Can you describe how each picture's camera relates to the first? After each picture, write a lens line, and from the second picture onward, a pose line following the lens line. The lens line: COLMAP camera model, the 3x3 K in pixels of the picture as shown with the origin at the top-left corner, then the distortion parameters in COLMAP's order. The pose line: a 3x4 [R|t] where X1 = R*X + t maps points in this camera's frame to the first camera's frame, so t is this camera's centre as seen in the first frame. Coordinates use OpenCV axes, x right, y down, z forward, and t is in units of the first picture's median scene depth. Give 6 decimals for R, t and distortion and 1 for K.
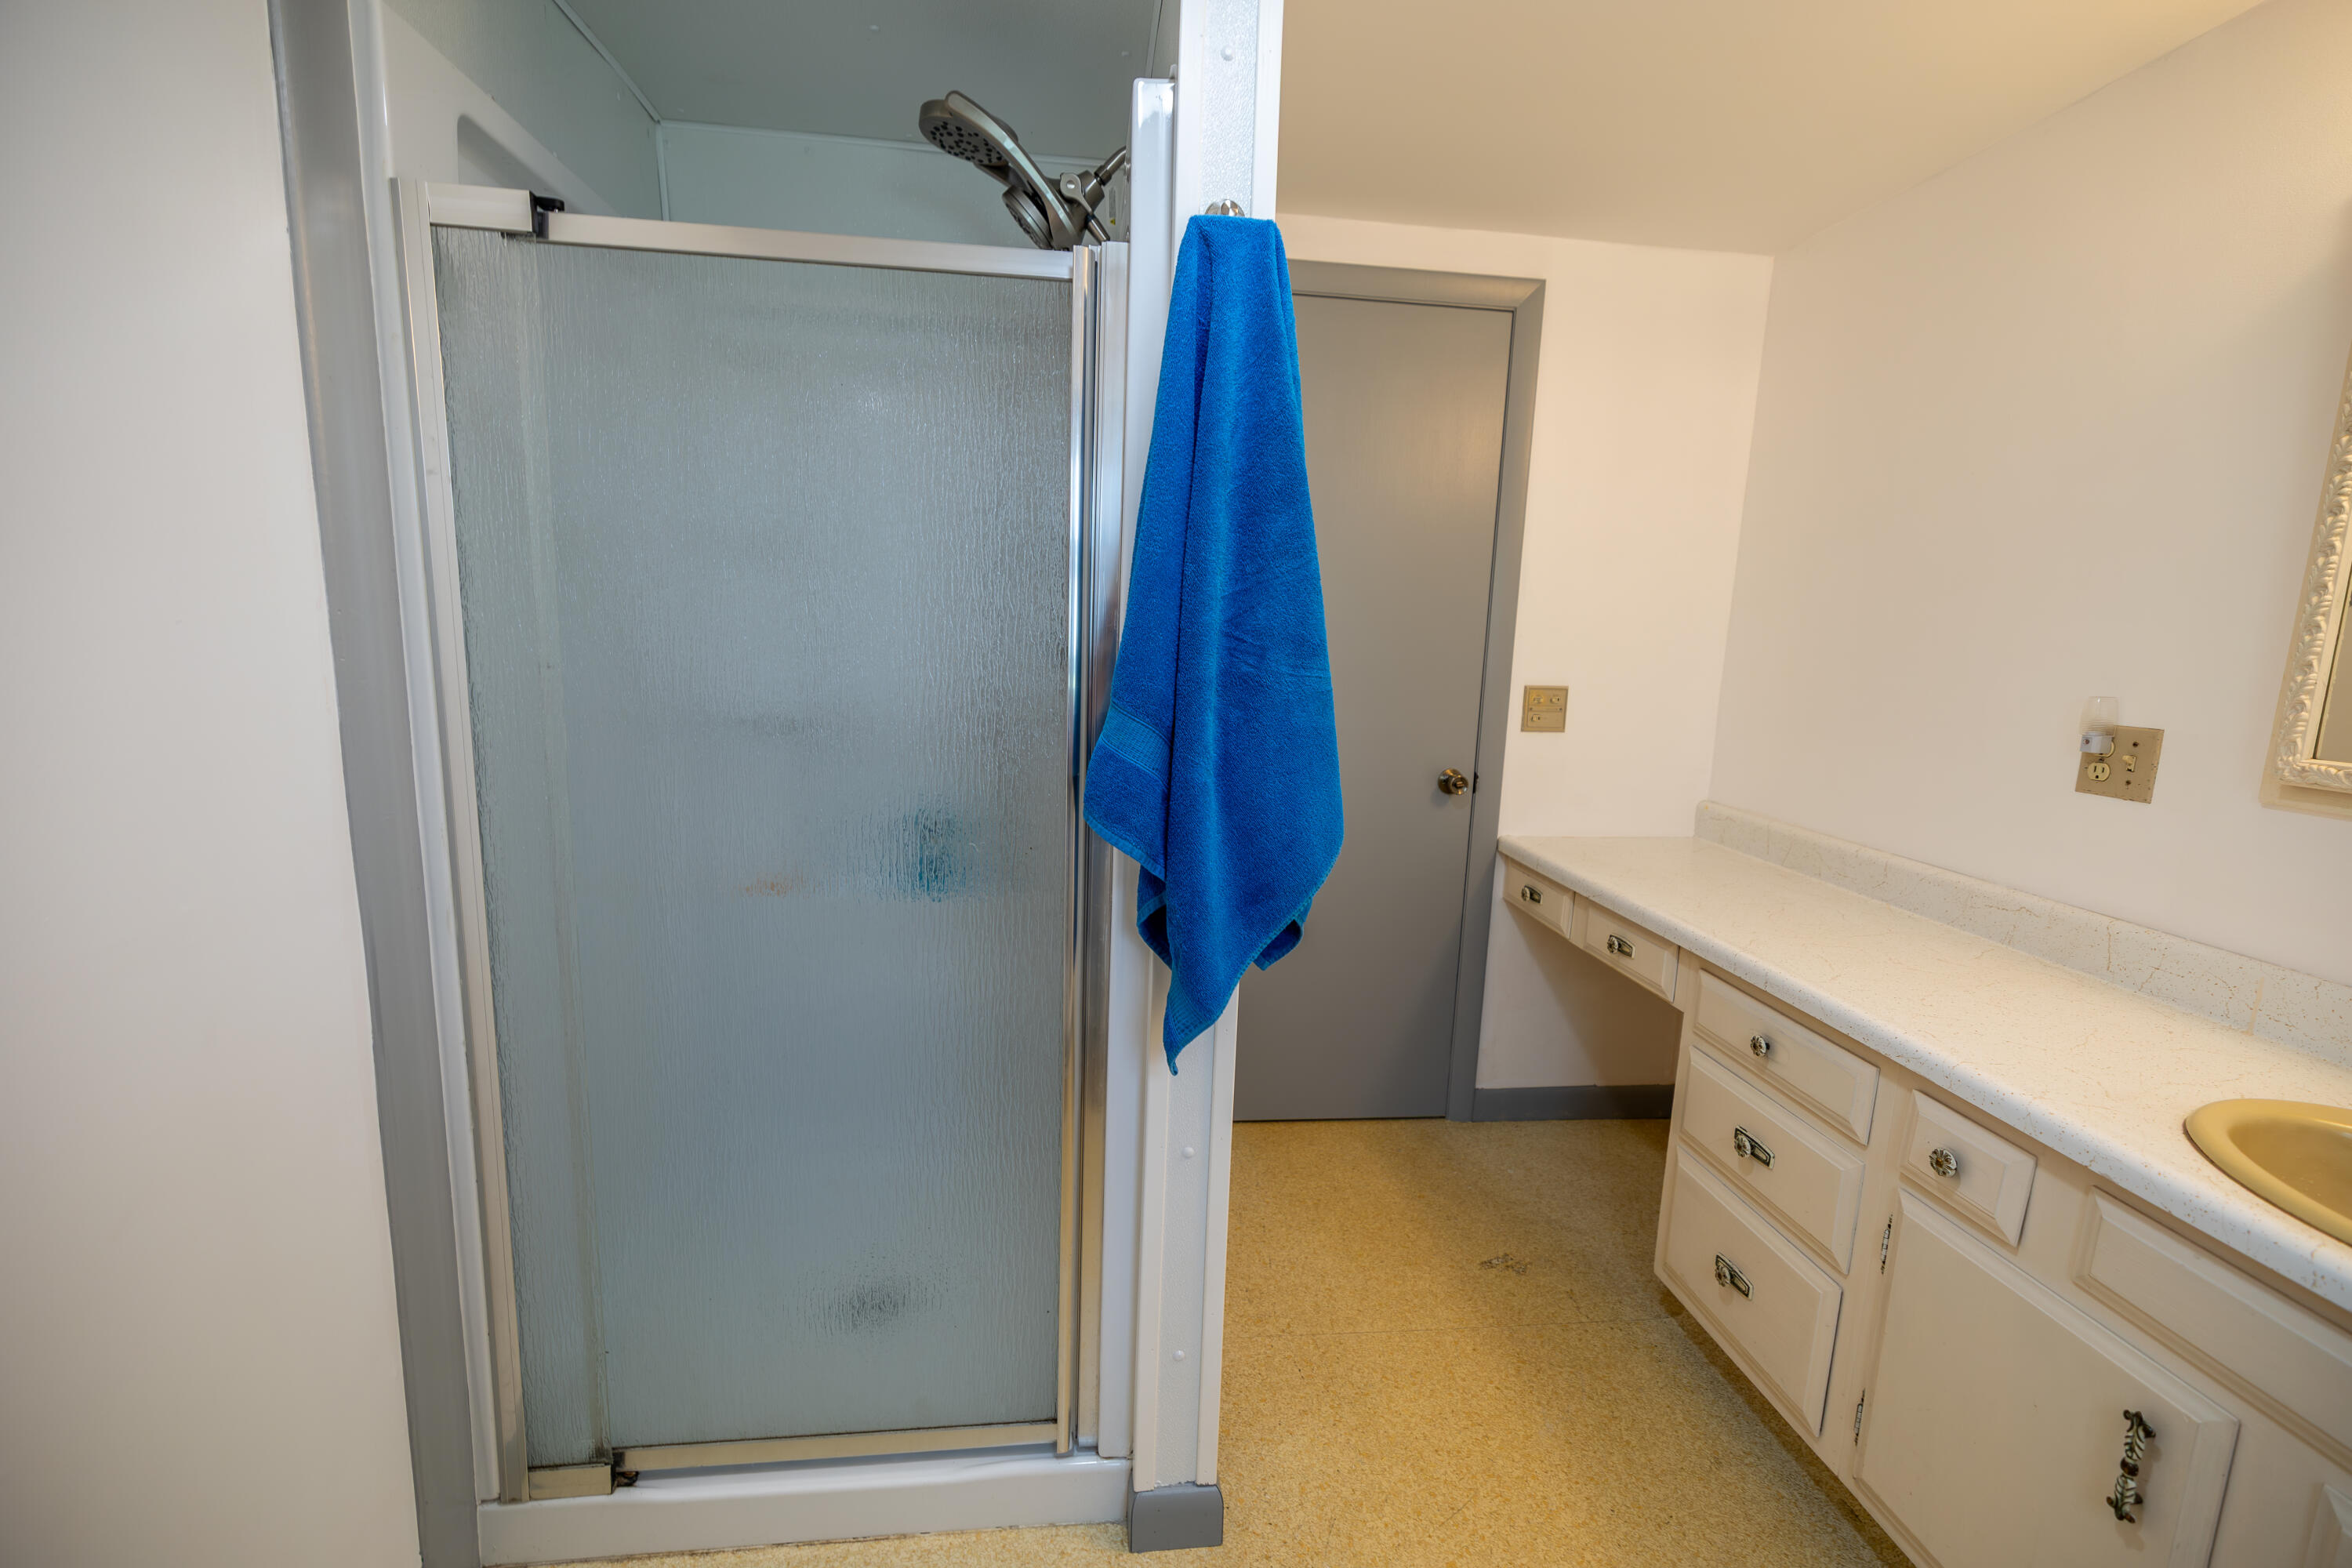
lens RADIAL K [[992.5, 0, 1175.1], [0, 992.5, 779.1], [0, 0, 1]] dist [-0.001768, 0.000143]
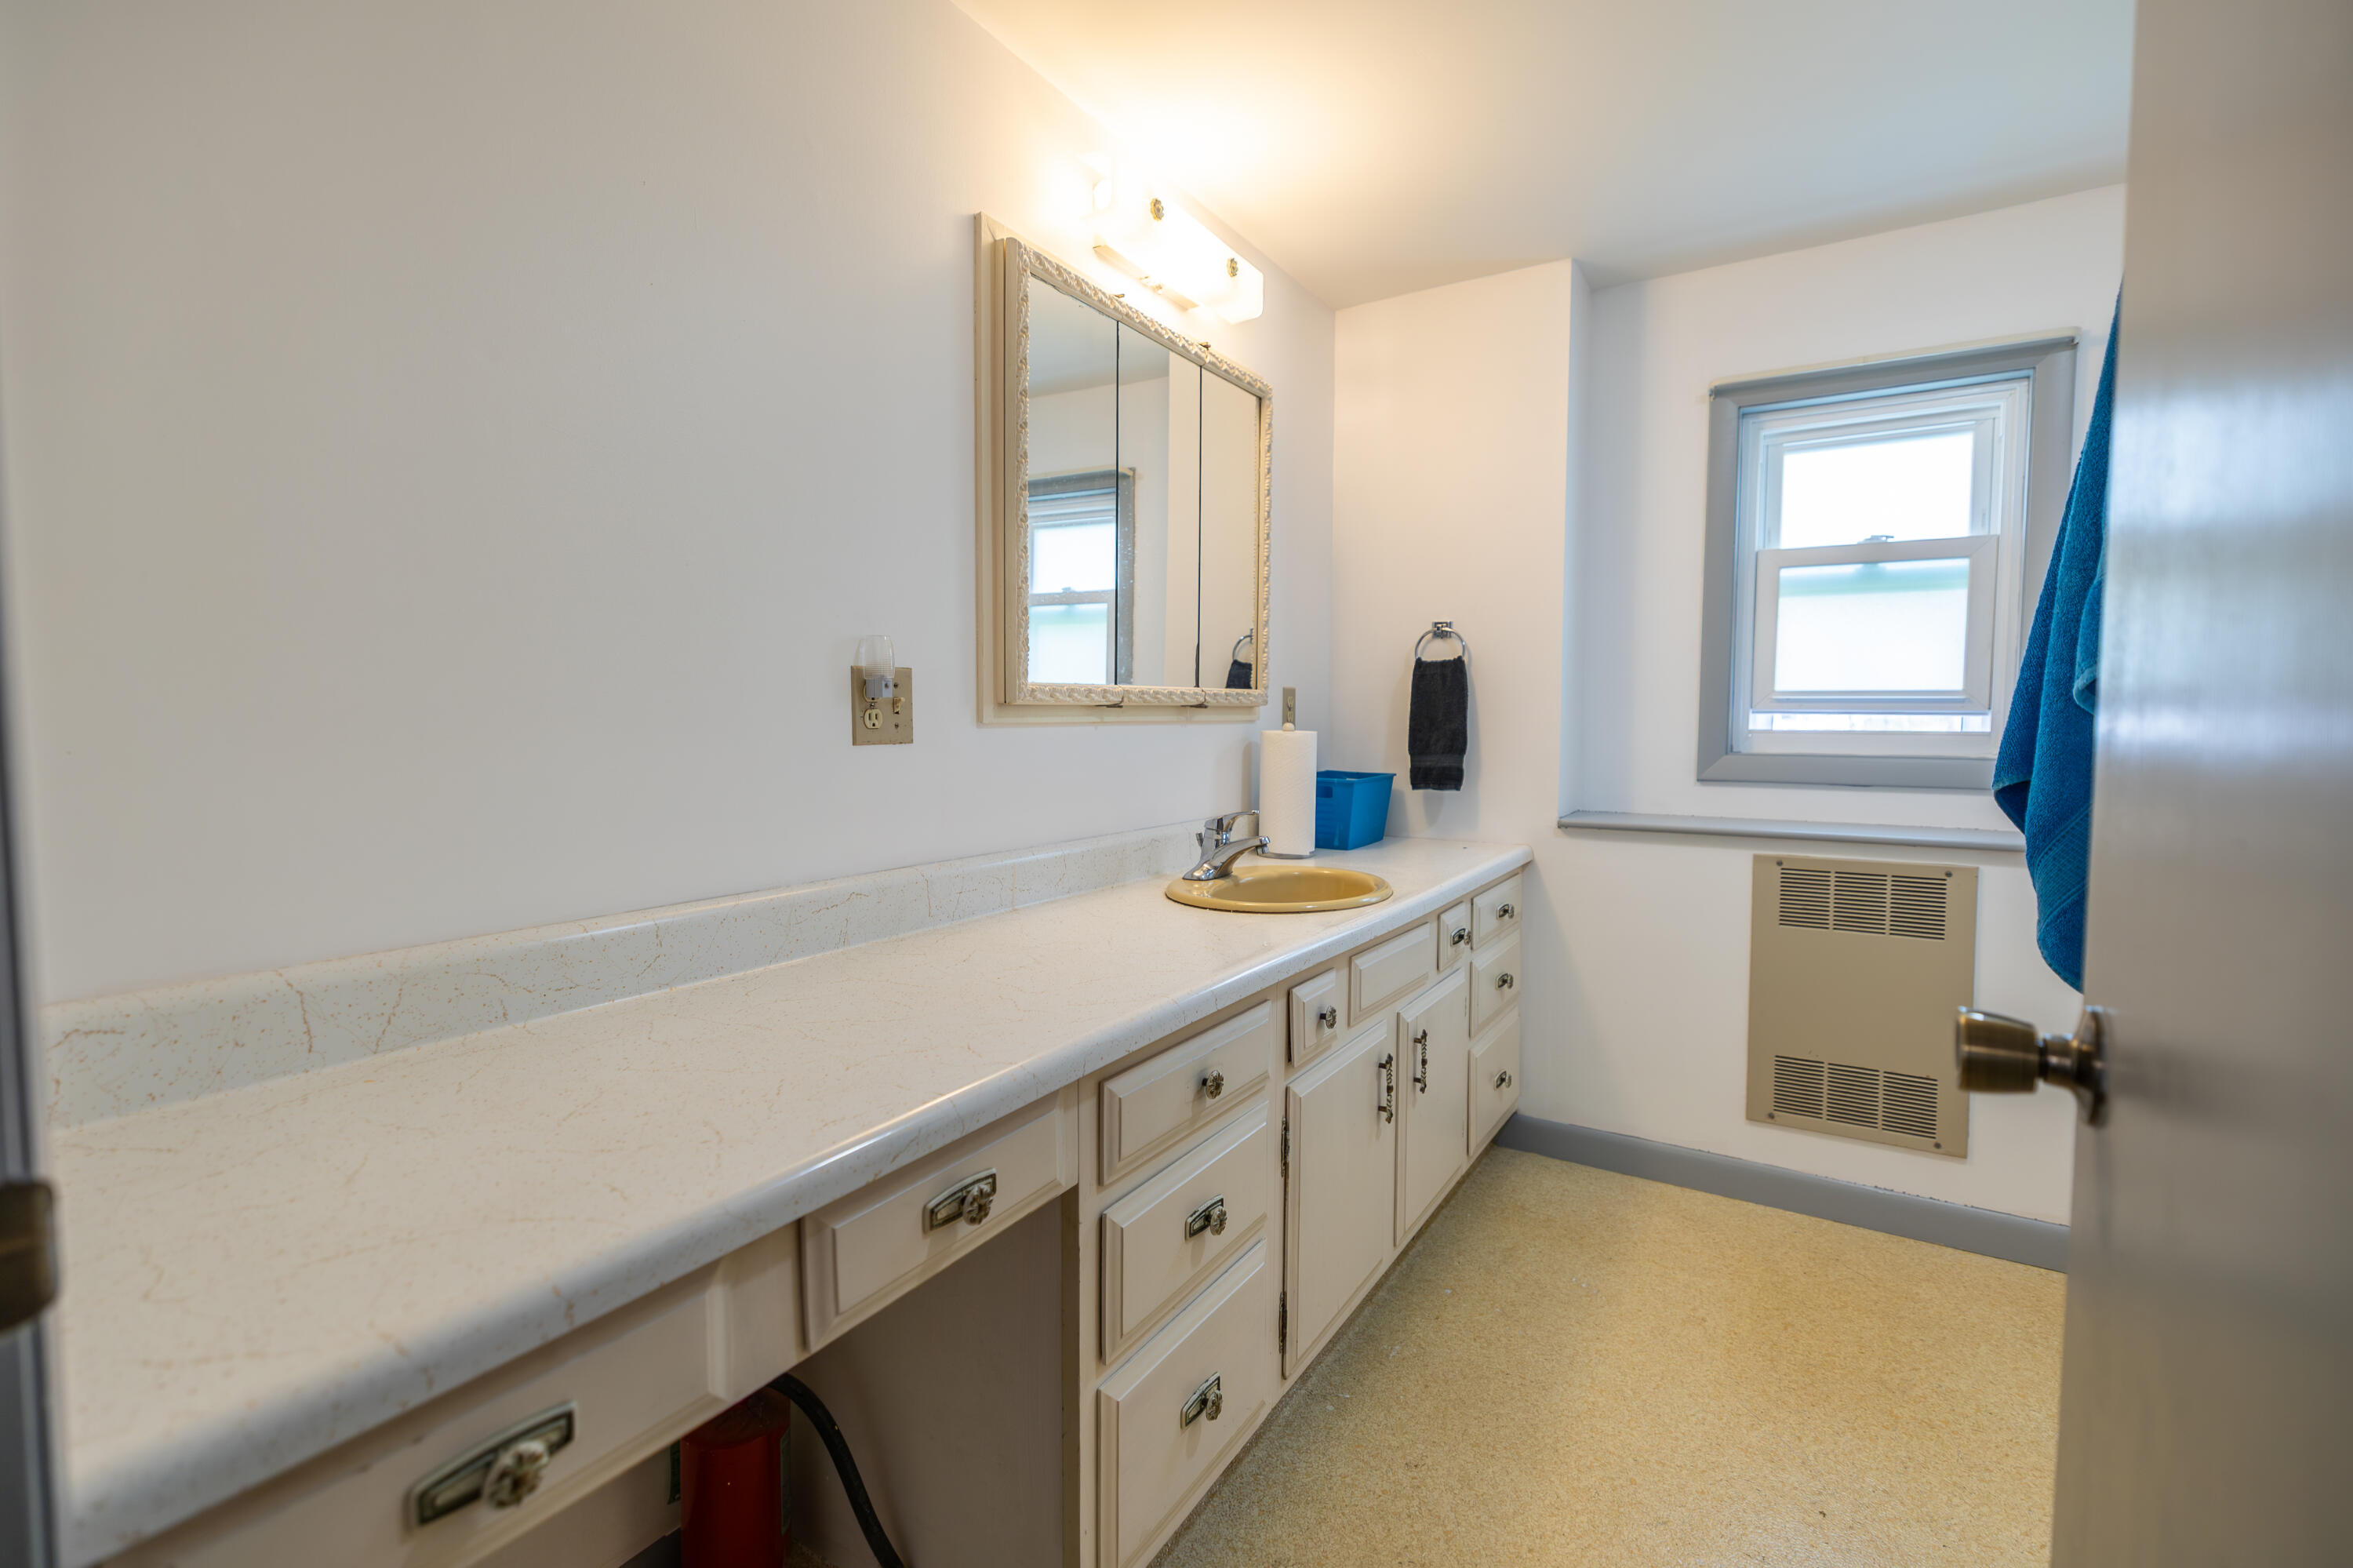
lens RADIAL K [[993.0, 0, 1187.2], [0, 993.0, 784.4], [0, 0, 1]] dist [-0.001768, 0.000143]
pose [[-0.774476, -0.079519, 0.627585, 0.120770], [0.071973, 0.974550, 0.212301, -0.108567], [-0.628495, 0.209592, -0.749043, 1.350526]]
